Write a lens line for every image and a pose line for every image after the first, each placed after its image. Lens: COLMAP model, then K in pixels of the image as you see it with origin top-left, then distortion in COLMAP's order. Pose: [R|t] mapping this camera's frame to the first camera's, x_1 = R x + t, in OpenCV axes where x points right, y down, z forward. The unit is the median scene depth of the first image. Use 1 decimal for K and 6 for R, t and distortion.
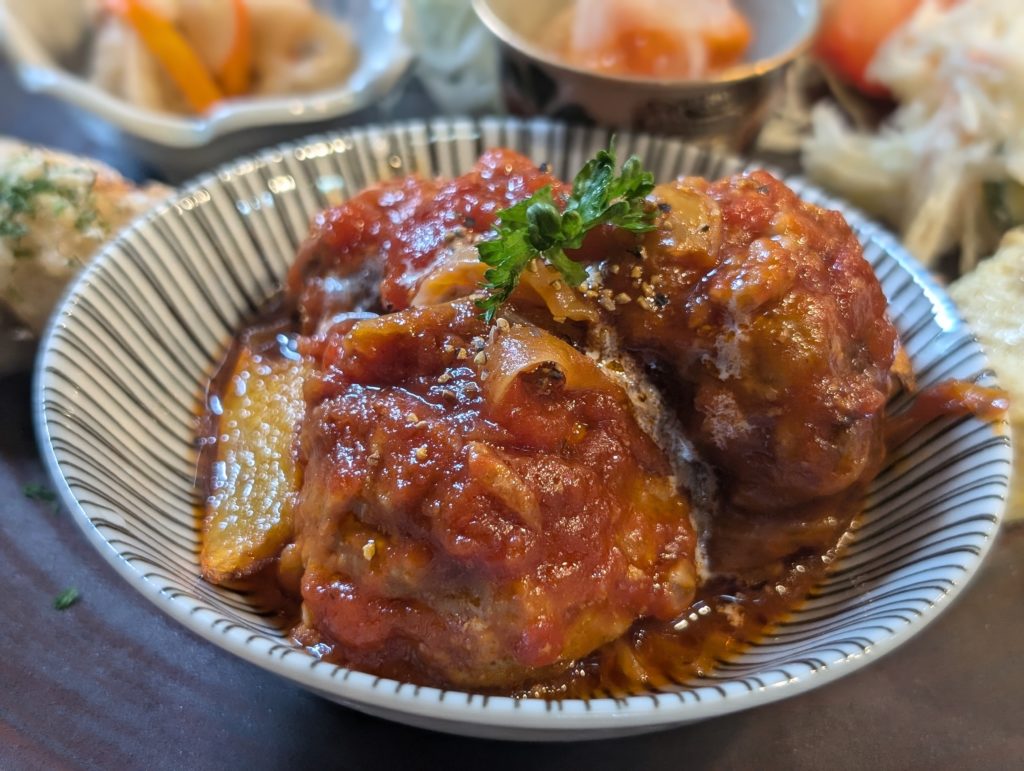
lens RADIAL K [[1580.2, 0, 512.0], [0, 1580.2, 385.5], [0, 0, 1]] dist [0.246450, -1.596765]
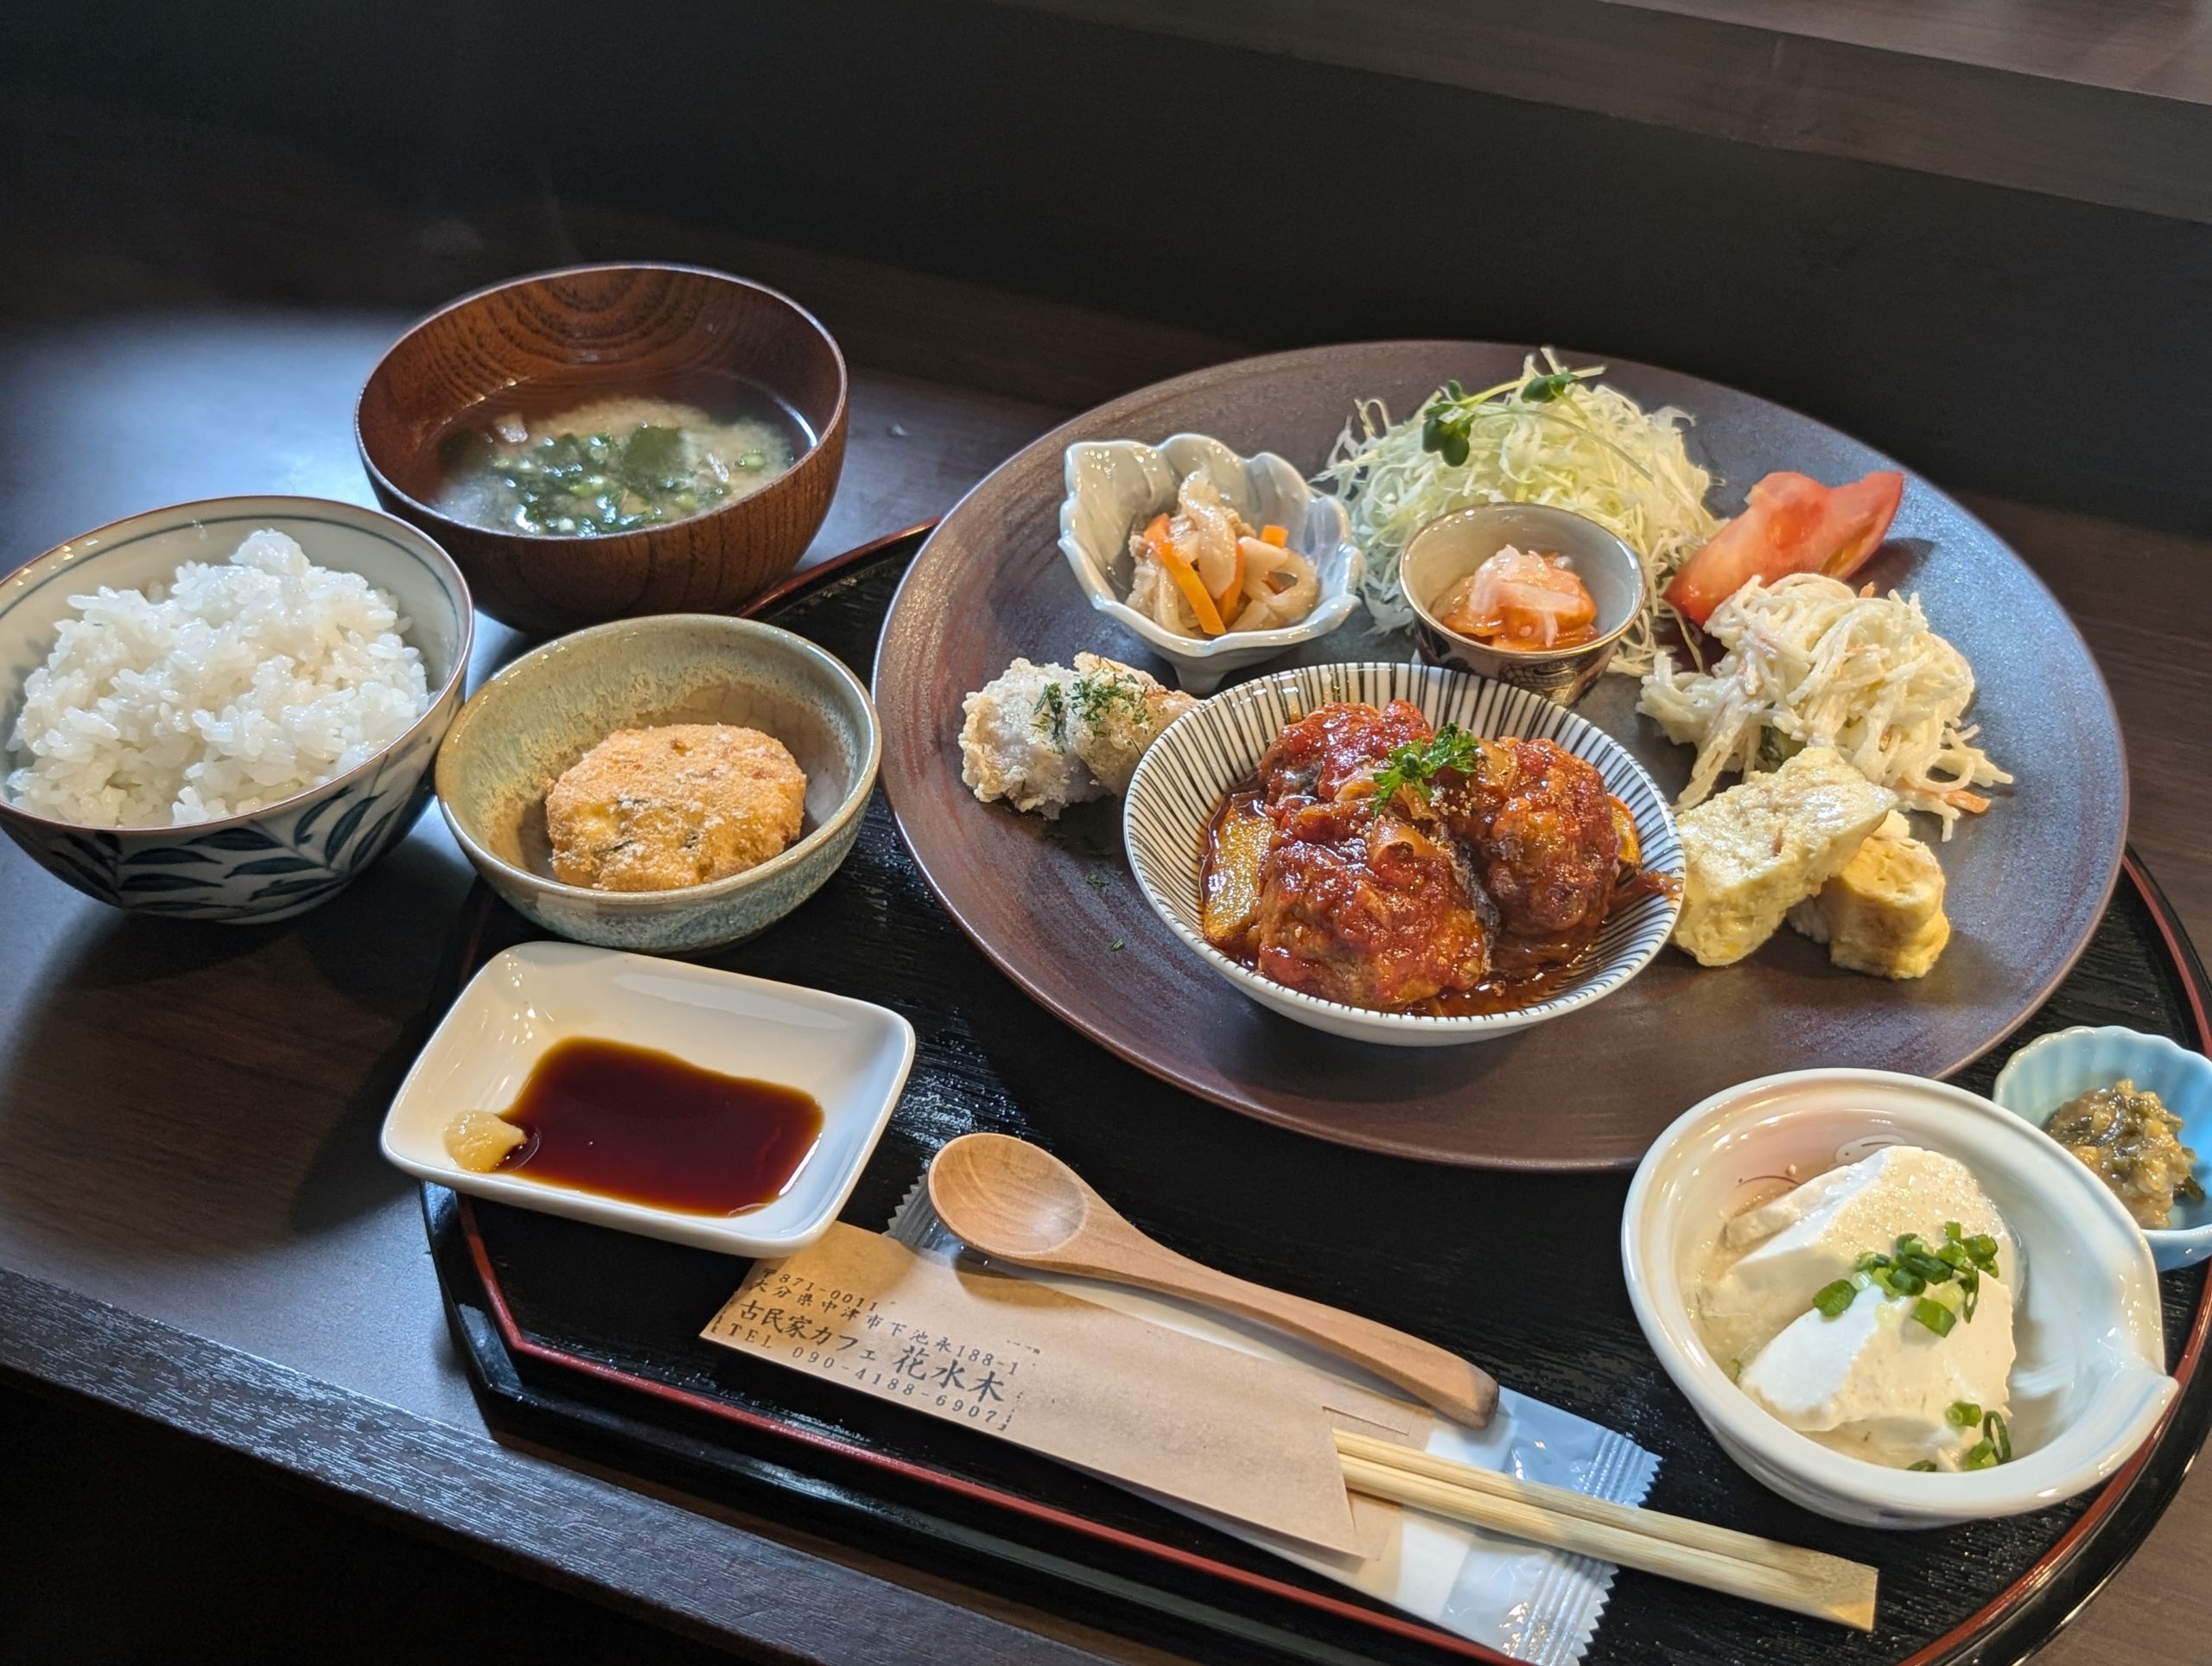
lens RADIAL K [[2493.2, 0, 1143.3], [0, 2493.2, 825.0], [0, 0, 1]] dist [0.216234, -0.878429]
pose [[0.984928, 0.099447, -0.141518, 0.125053], [-0.095233, 0.994794, 0.036266, -0.103947], [0.144387, -0.022242, 0.989271, -1.814011]]
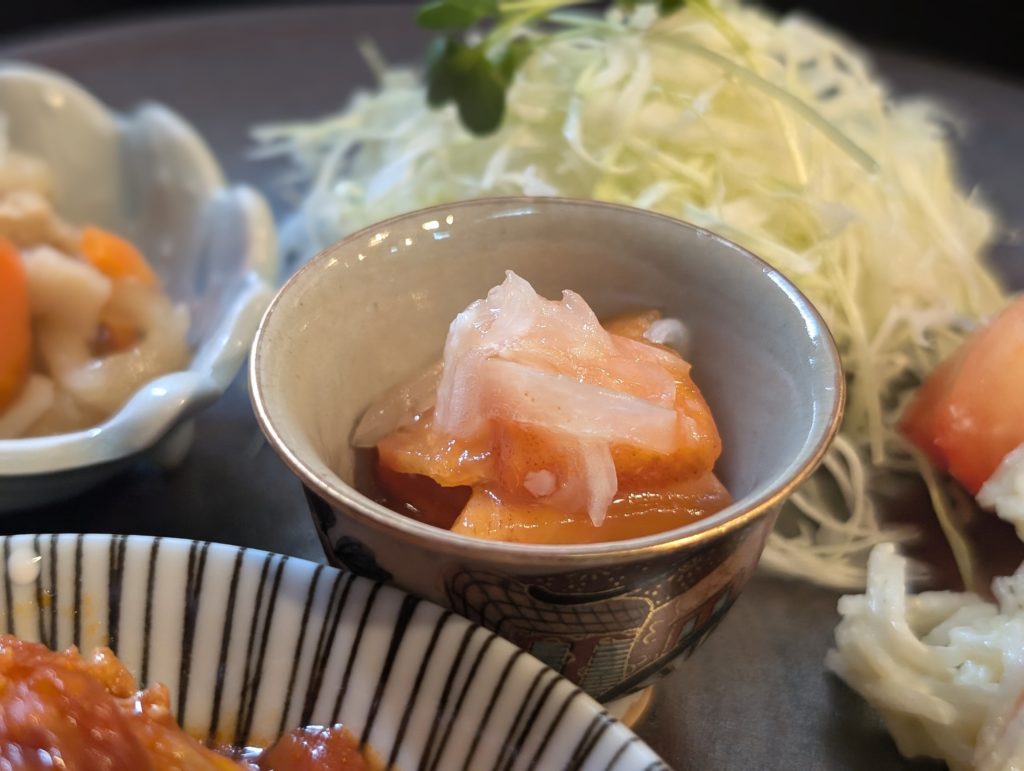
lens RADIAL K [[1580.2, 0, 512.0], [0, 1580.2, 385.5], [0, 0, 1]] dist [0.246450, -1.596765]
pose [[0.967763, 0.143738, -0.206820, 0.273820], [-0.160612, 0.984730, -0.067163, -0.270019], [0.194008, 0.098216, 0.976071, 0.578983]]
